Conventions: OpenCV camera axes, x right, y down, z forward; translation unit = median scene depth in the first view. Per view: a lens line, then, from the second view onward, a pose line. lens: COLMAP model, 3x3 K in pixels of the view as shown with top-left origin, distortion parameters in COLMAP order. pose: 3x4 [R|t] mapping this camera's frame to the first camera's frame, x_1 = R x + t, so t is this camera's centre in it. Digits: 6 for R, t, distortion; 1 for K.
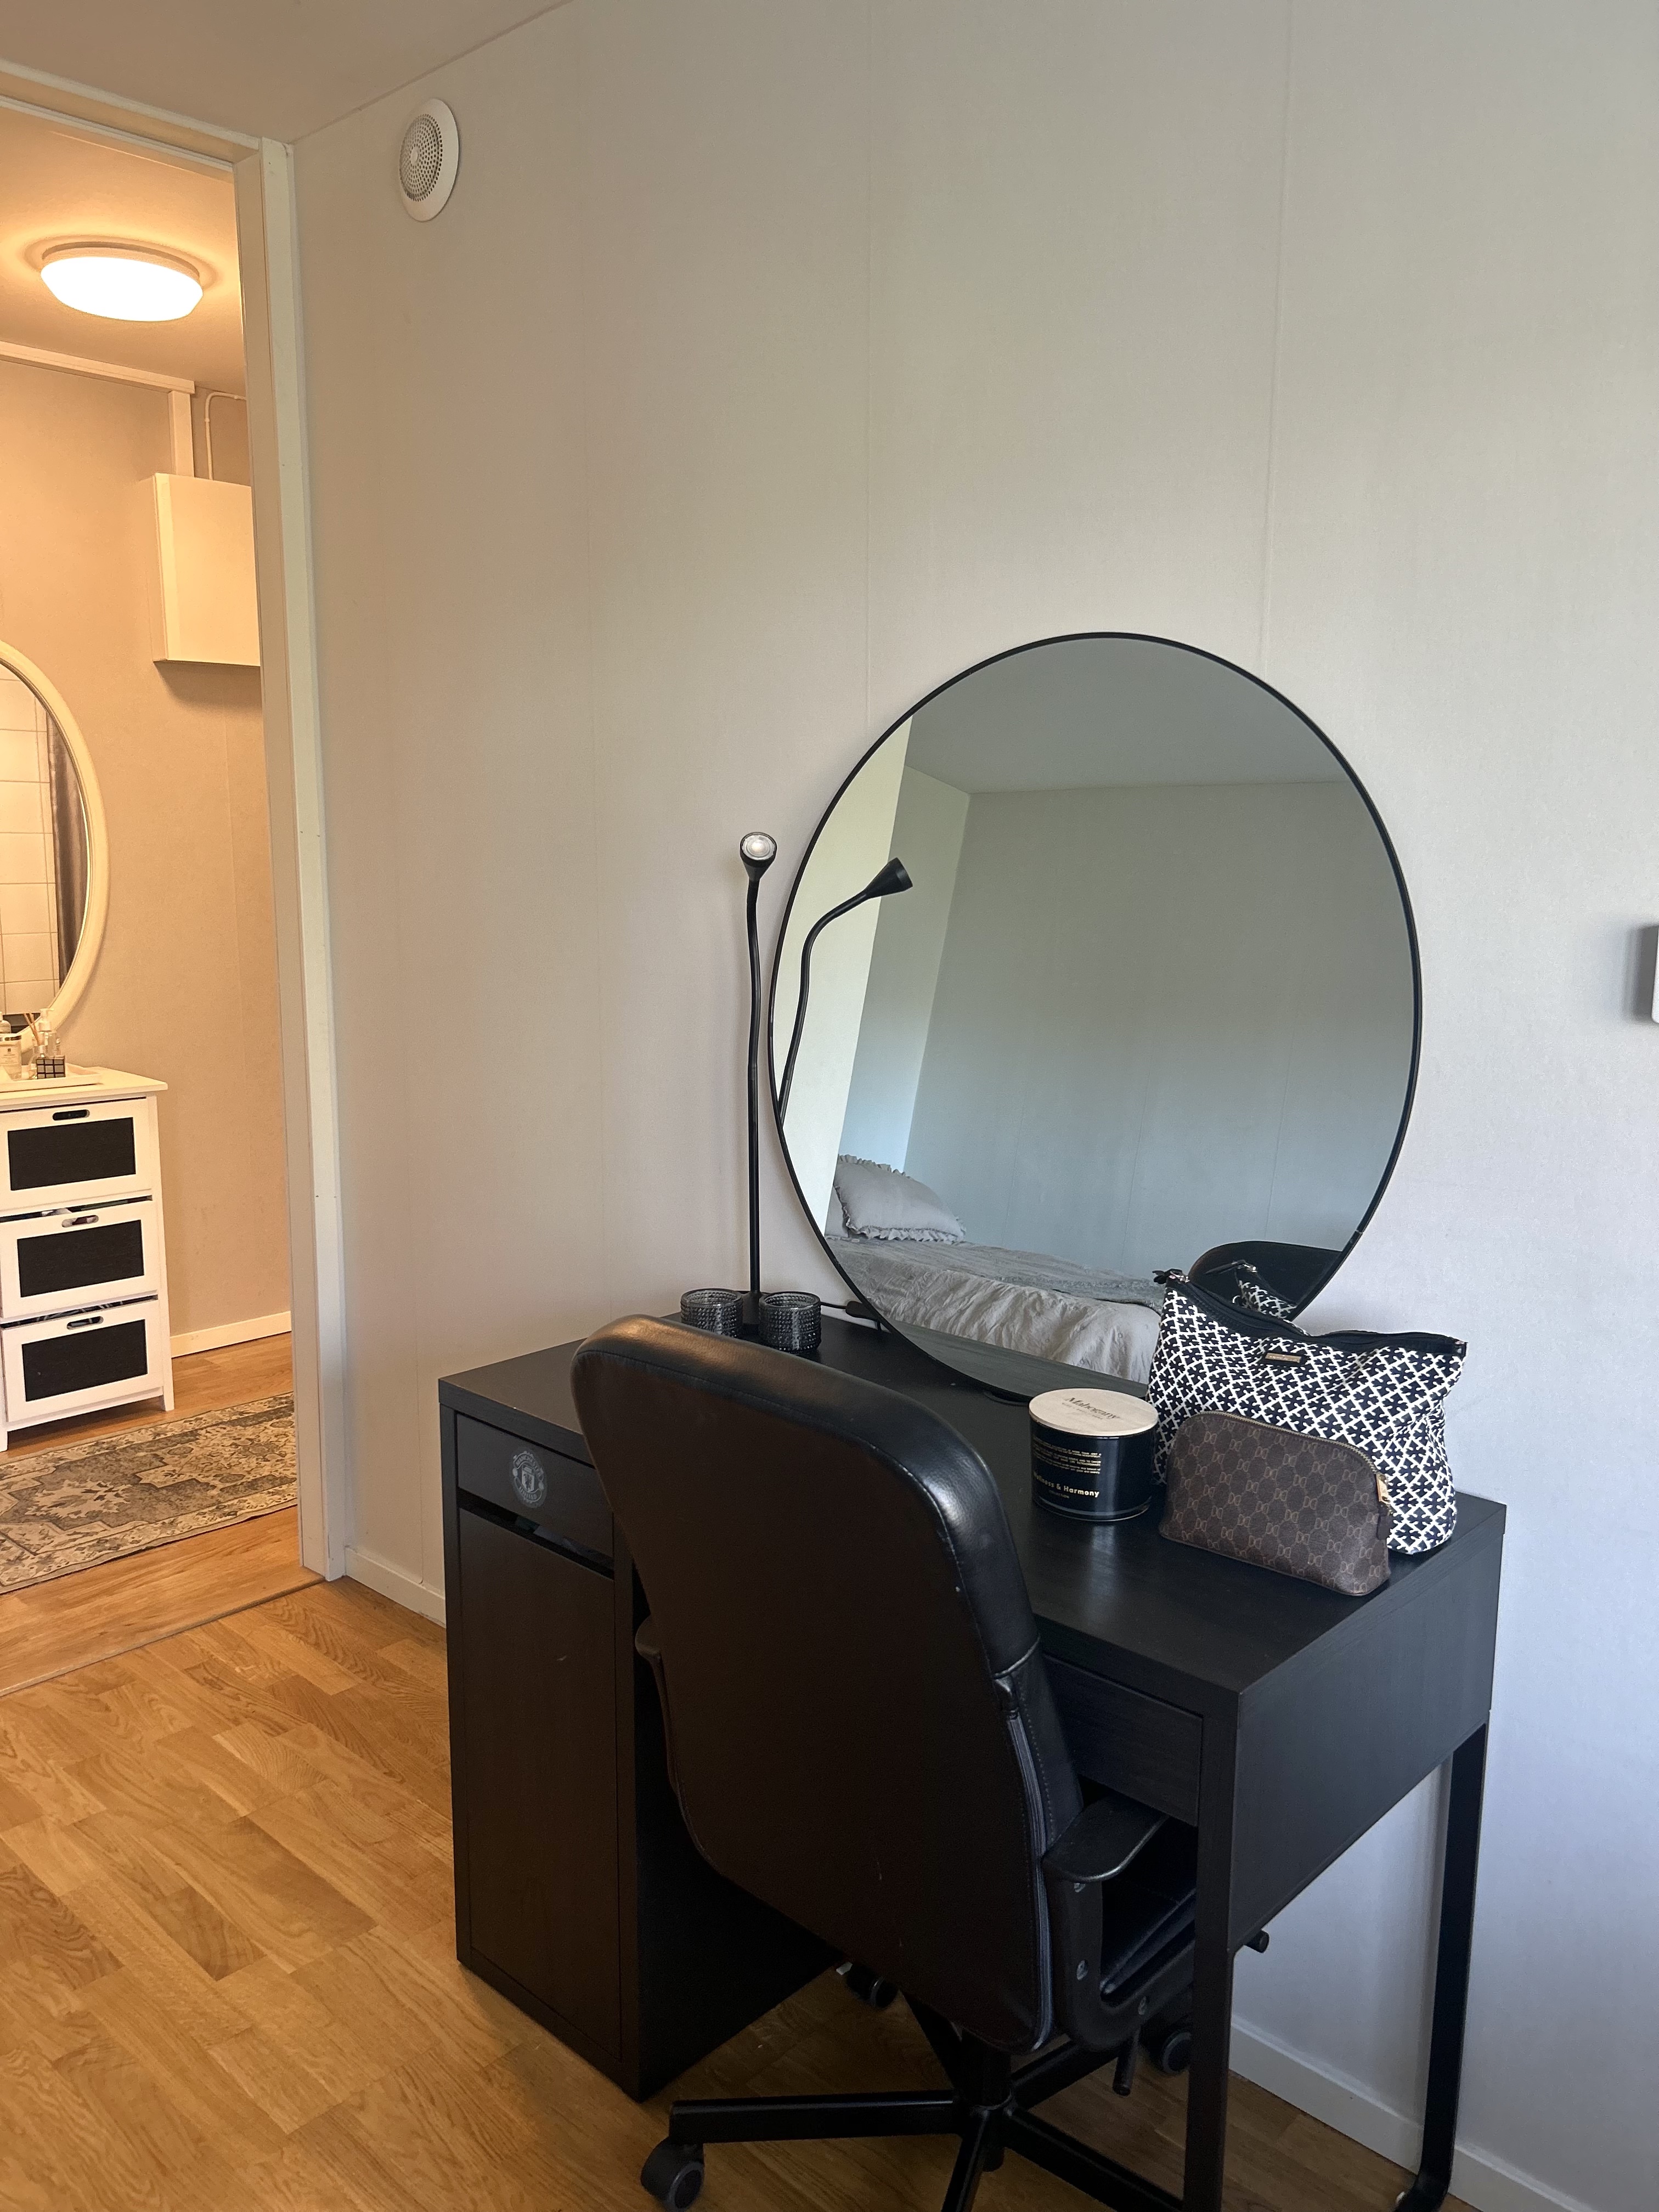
lens RADIAL K [[1668.4, 0, 825.7], [0, 1668.4, 1109.4], [0, 0, 1]] dist [0.011433, 0.002651]
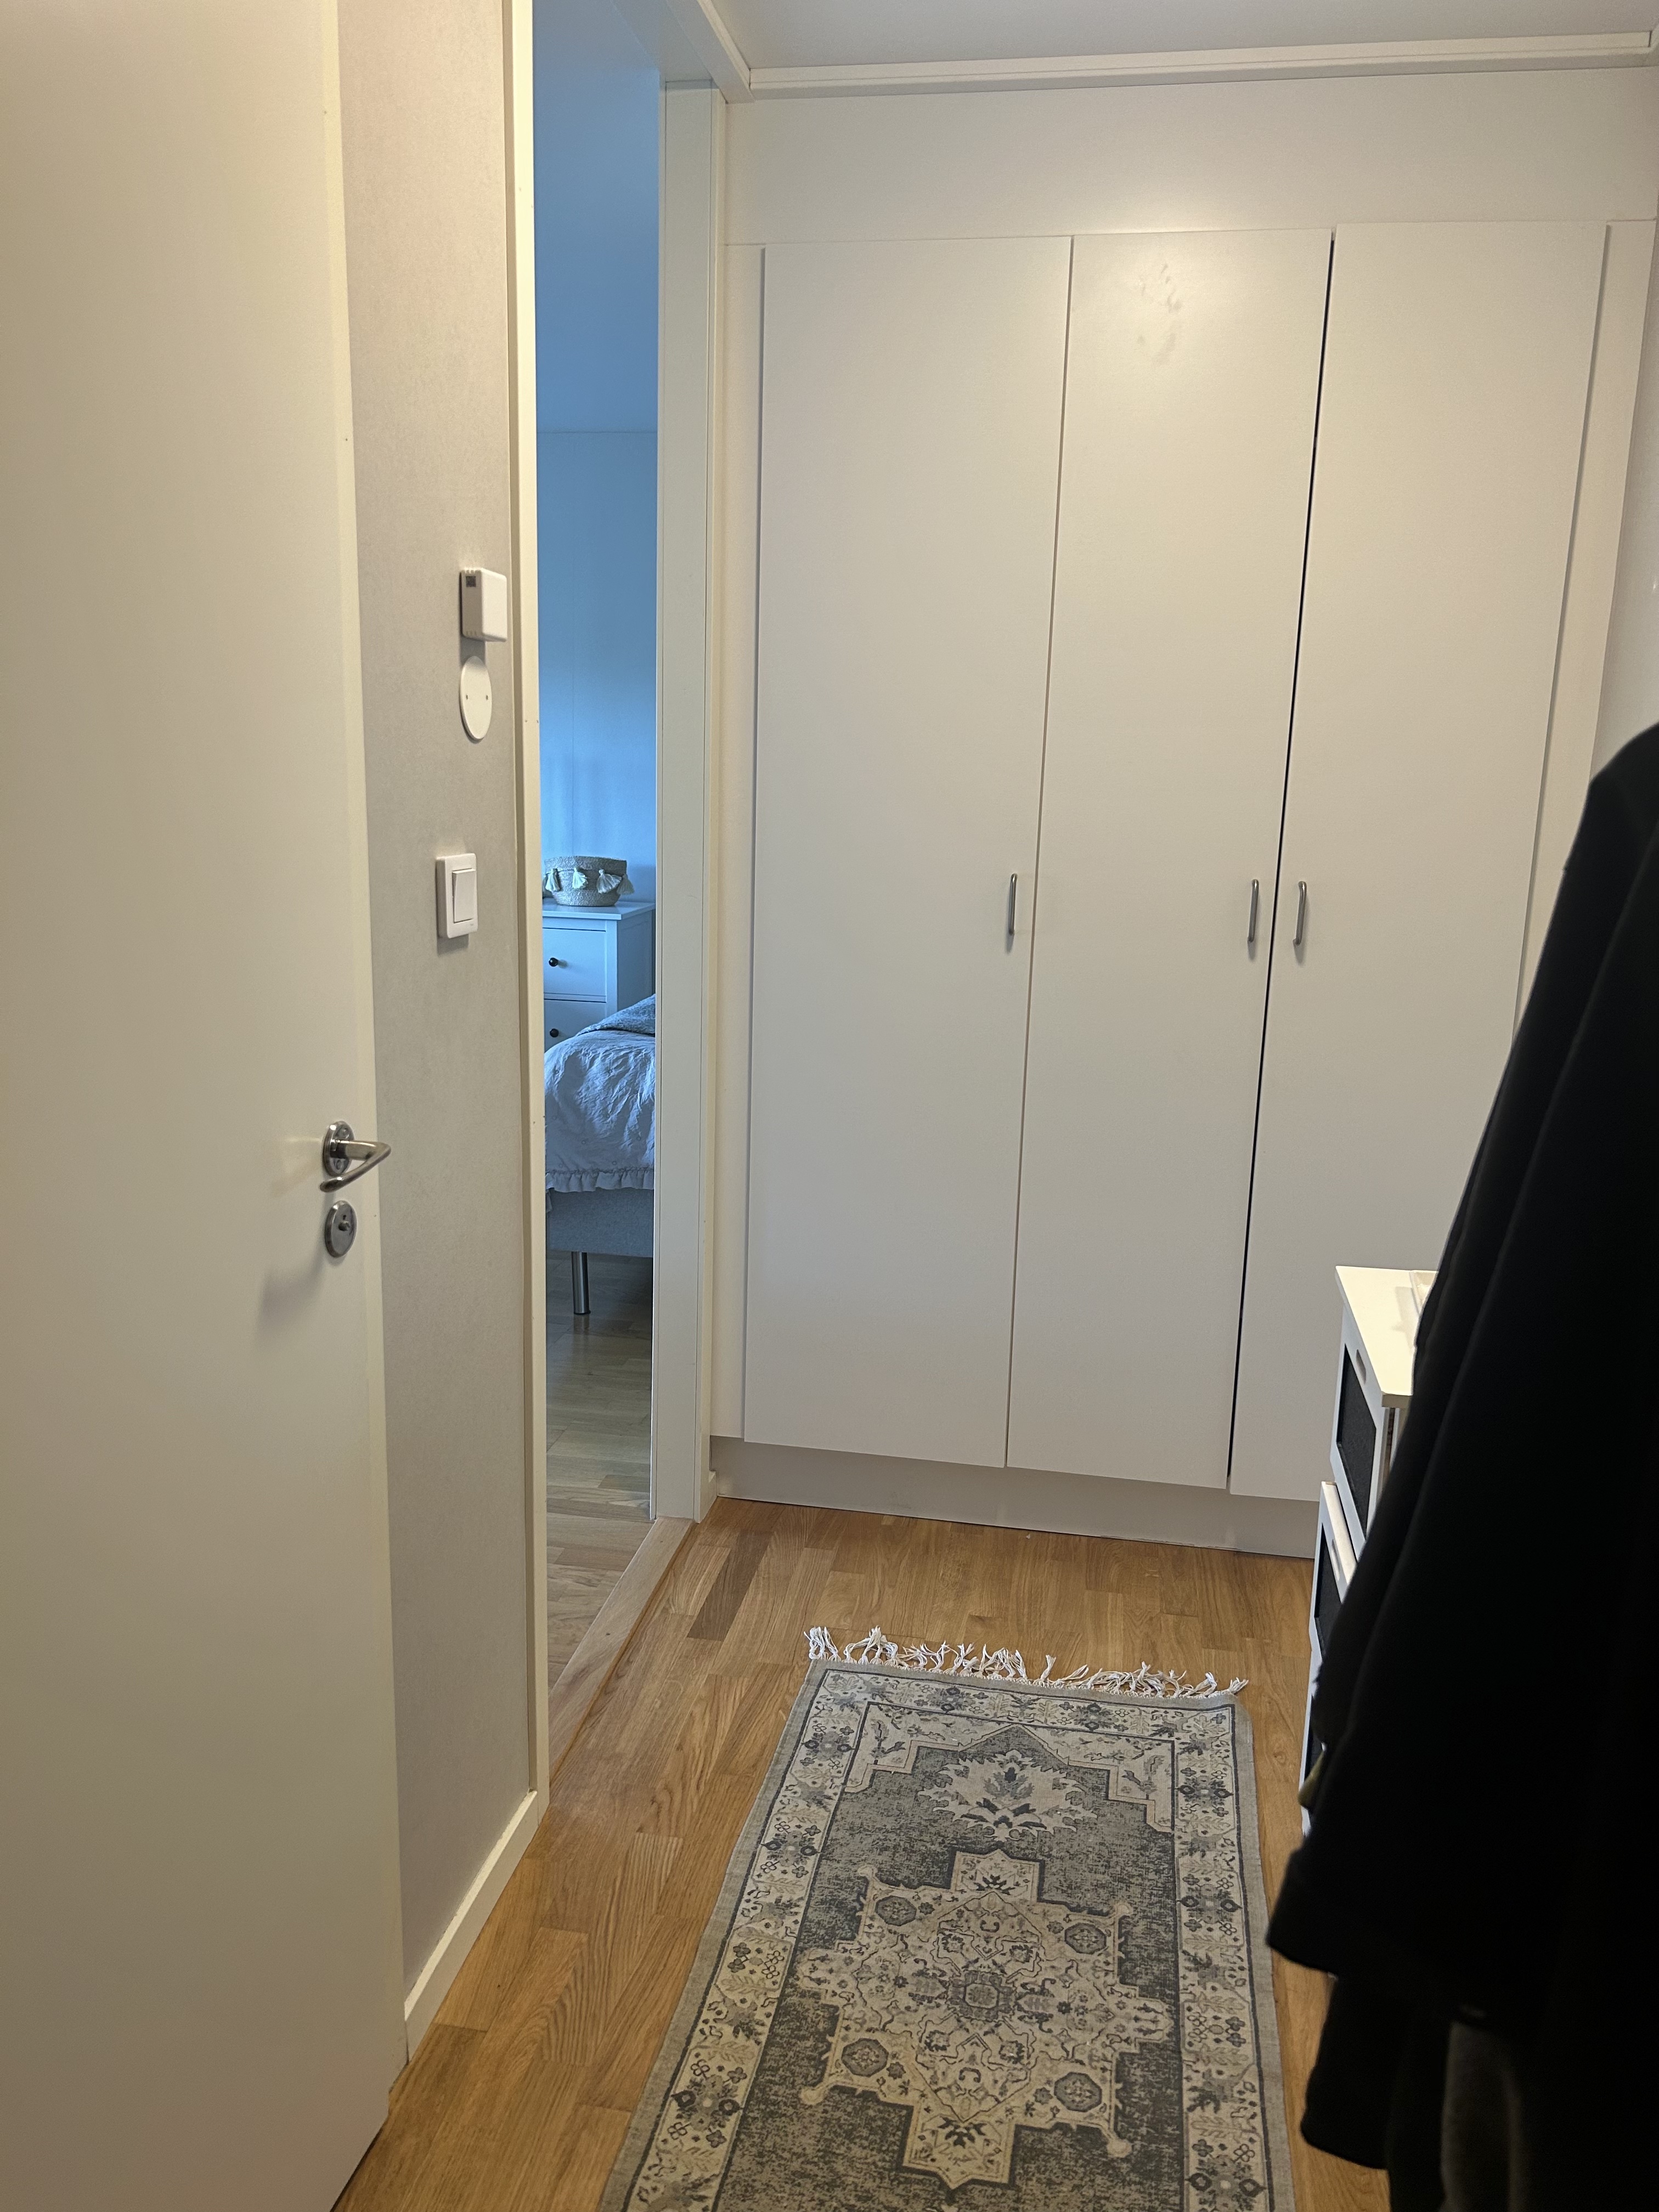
lens RADIAL K [[1668.4, 0, 827.7], [0, 1668.4, 1107.4], [0, 0, 1]] dist [0.011433, 0.002651]
pose [[-0.837602, 0.091973, -0.538483, -0.040327], [-0.113168, 0.935127, 0.335753, -0.223004], [0.534430, 0.342166, -0.772856, 1.252717]]
